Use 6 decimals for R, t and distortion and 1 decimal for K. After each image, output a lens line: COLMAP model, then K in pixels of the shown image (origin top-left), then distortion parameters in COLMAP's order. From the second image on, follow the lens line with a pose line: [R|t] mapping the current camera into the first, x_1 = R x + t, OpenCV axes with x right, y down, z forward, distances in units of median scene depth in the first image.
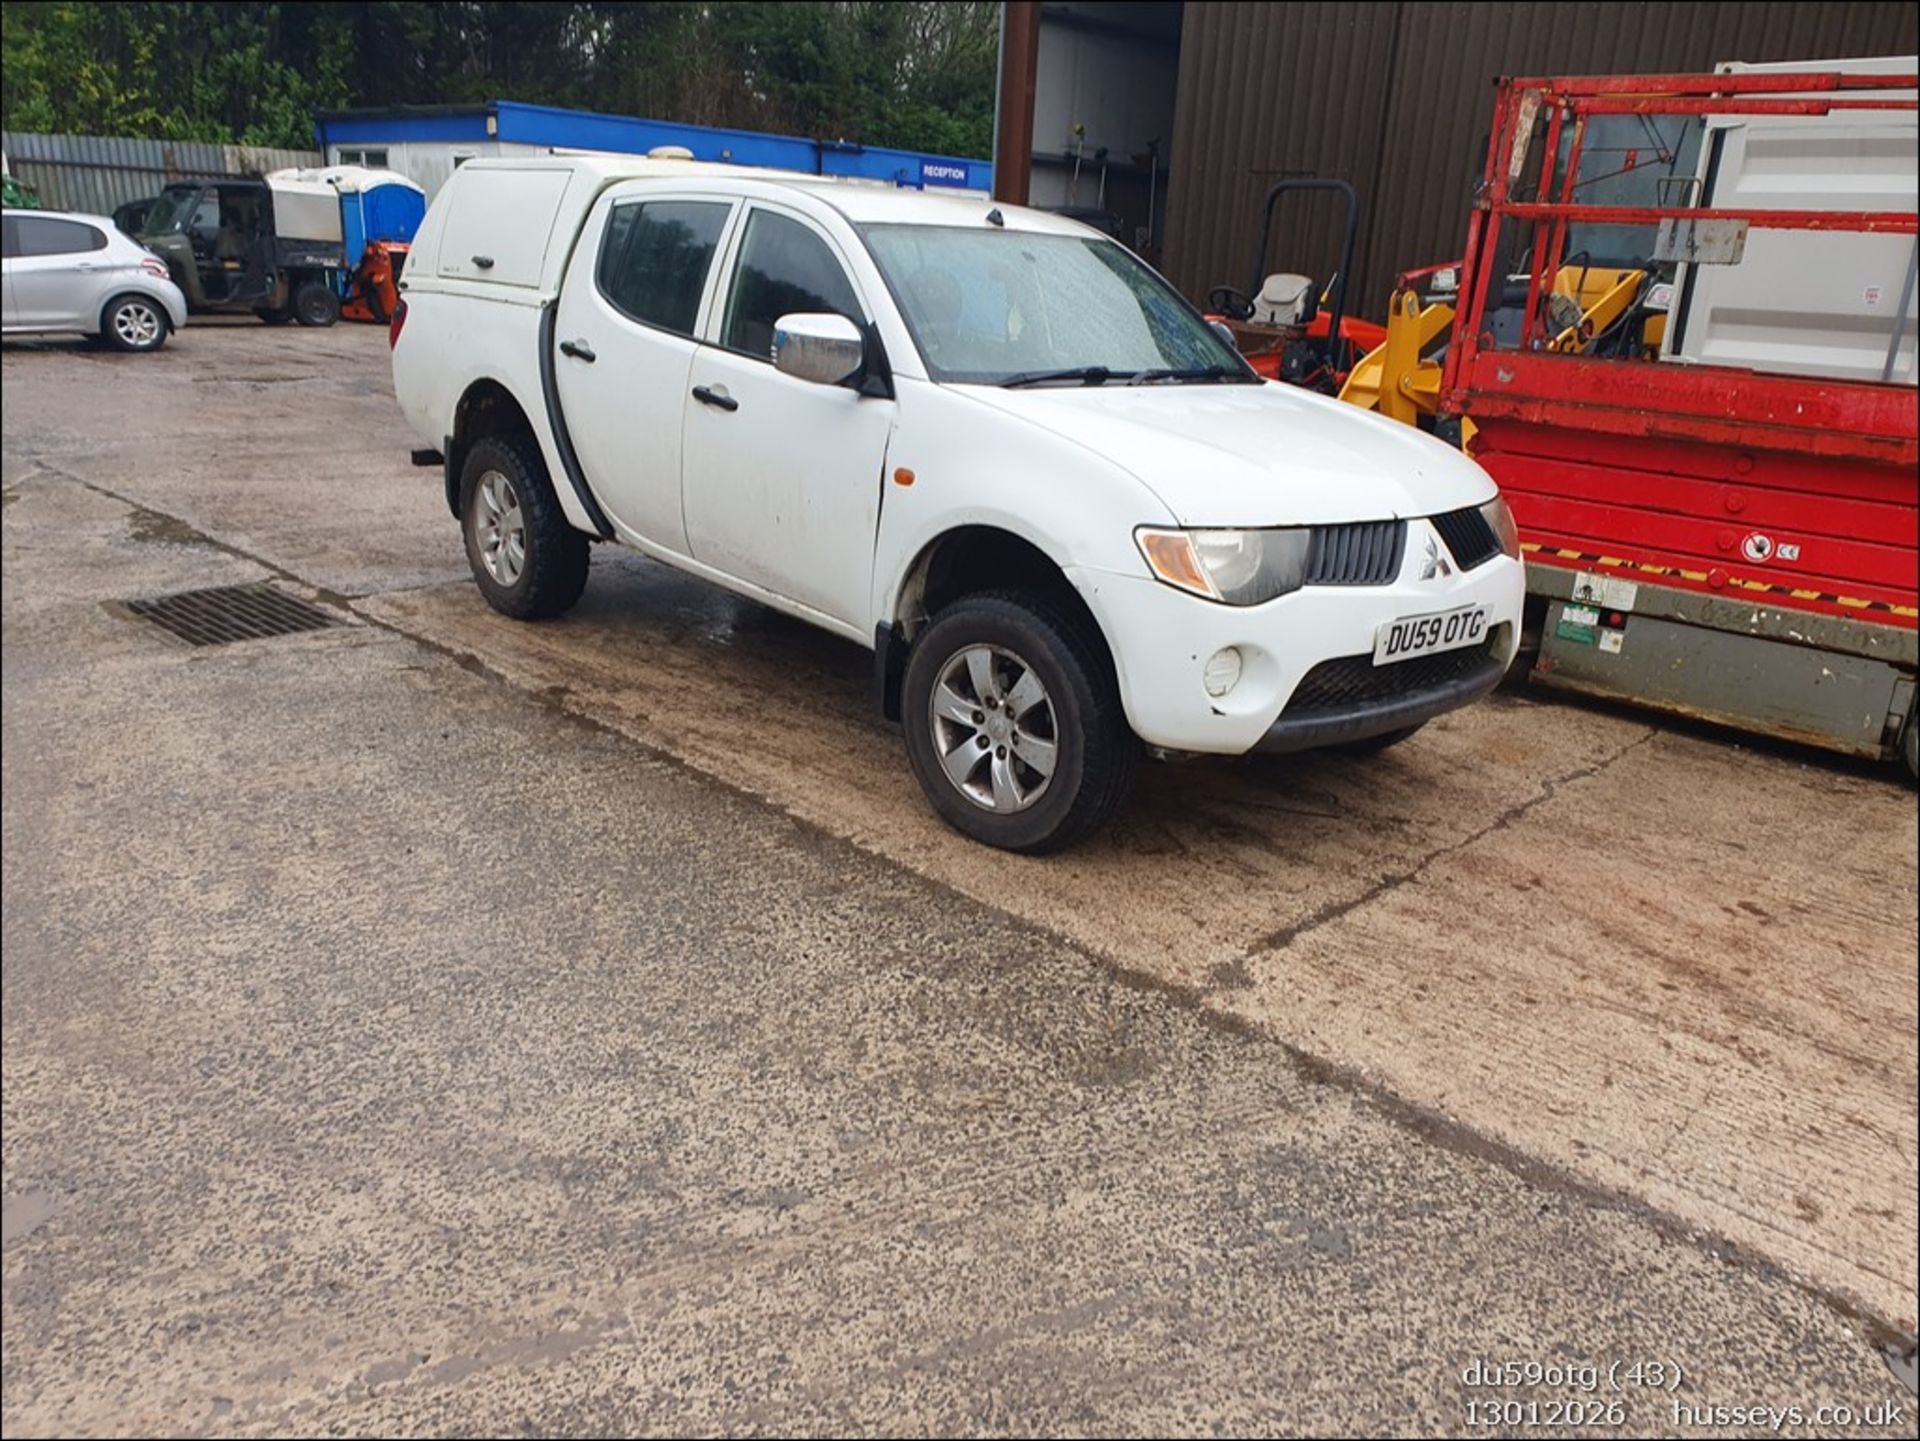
lens RADIAL K [[1489.8, 0, 967.7], [0, 1489.8, 722.2], [0, 0, 1]] dist [0.031896, -0.015956]
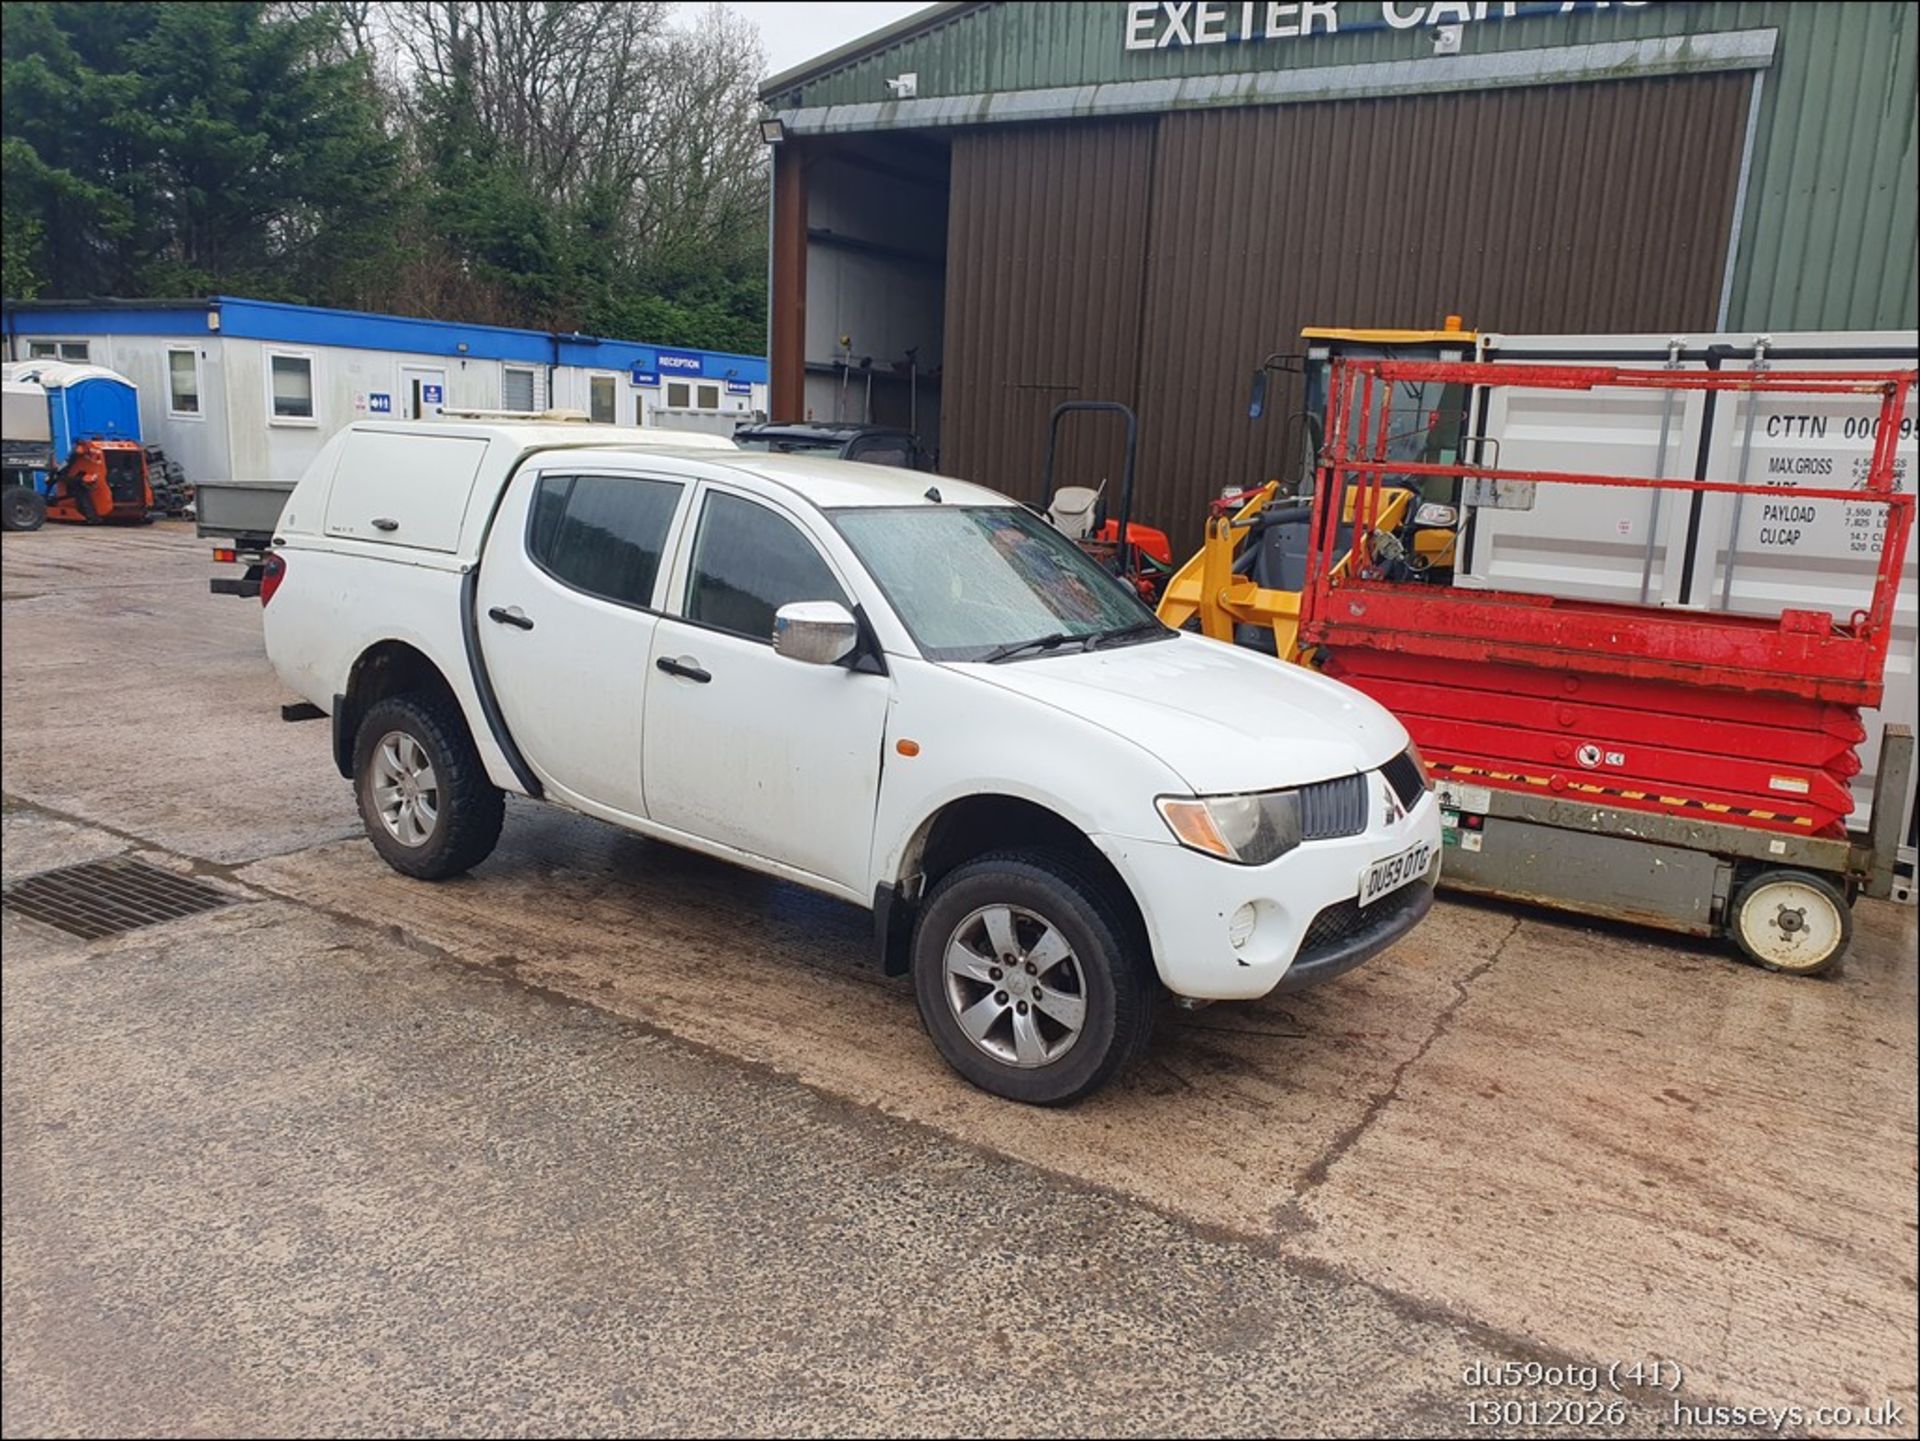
lens RADIAL K [[1489.8, 0, 967.1], [0, 1489.8, 698.5], [0, 0, 1]] dist [0.031896, -0.015956]
pose [[0.980749, -0.043671, 0.190328, -0.167353], [0.066010, 0.991439, -0.112658, -0.065599], [-0.183778, 0.123053, 0.975235, -0.040458]]
